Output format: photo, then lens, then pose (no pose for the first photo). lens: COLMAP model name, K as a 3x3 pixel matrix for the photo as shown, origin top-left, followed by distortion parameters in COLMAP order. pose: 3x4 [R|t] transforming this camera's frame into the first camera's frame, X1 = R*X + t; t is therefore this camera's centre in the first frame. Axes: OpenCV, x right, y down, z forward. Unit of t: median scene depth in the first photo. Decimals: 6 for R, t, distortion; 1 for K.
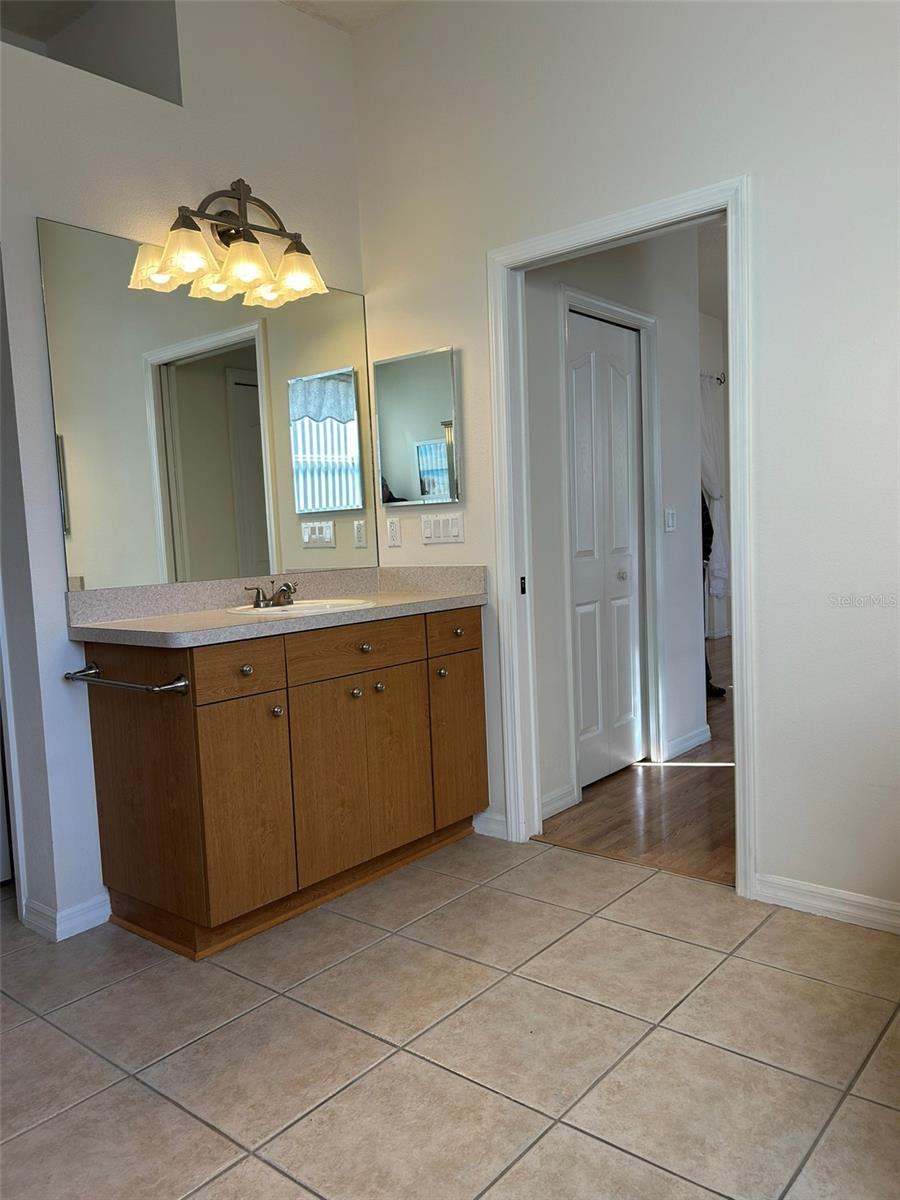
lens RADIAL K [[896.7, 0, 455.9], [0, 896.7, 602.7], [0, 0, 1]] dist [0.049662, -0.051457]
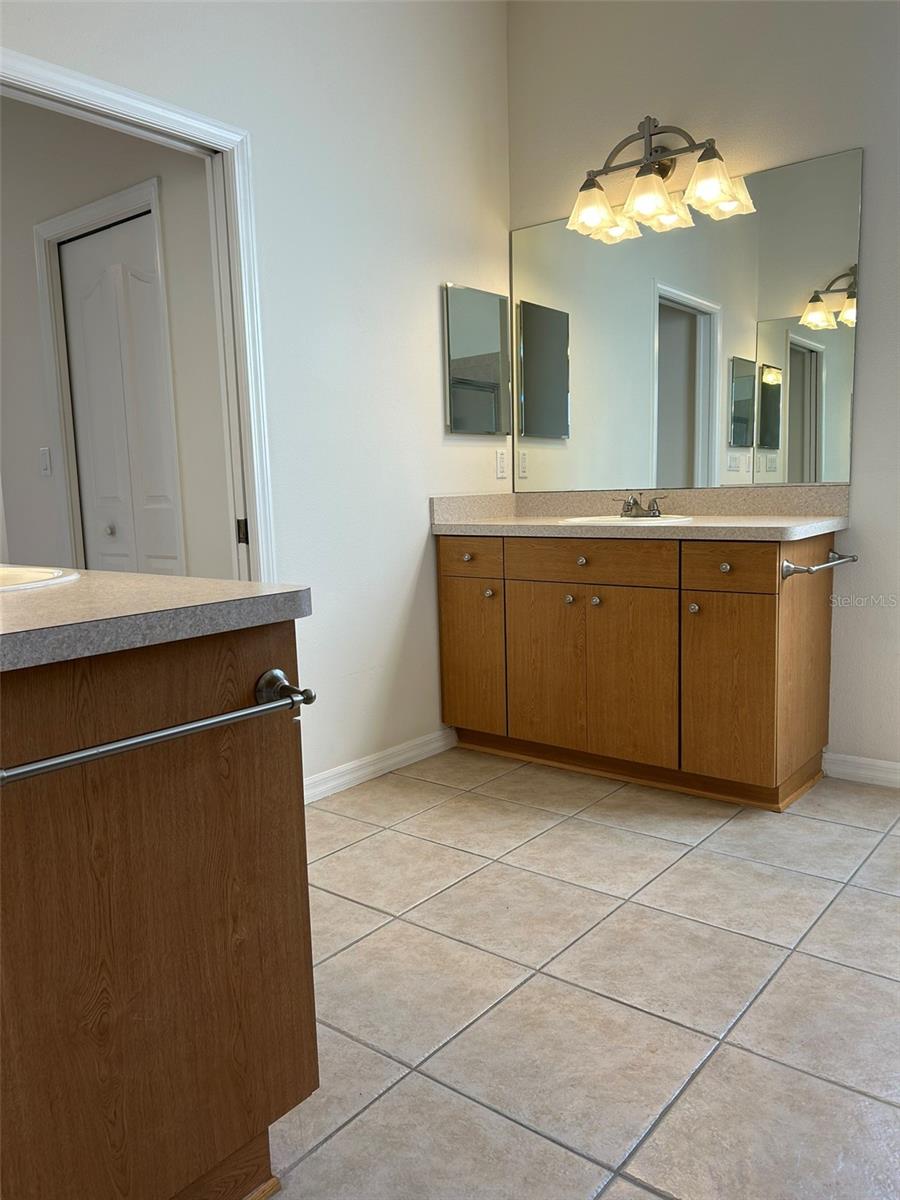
lens RADIAL K [[896.7, 0, 452.0], [0, 896.7, 598.9], [0, 0, 1]] dist [0.049662, -0.051457]
pose [[-0.009210, -0.086612, 0.996200, -0.954762], [0.109024, 0.990216, 0.087100, 0.001162], [-0.993996, 0.109411, 0.000323, 1.006083]]
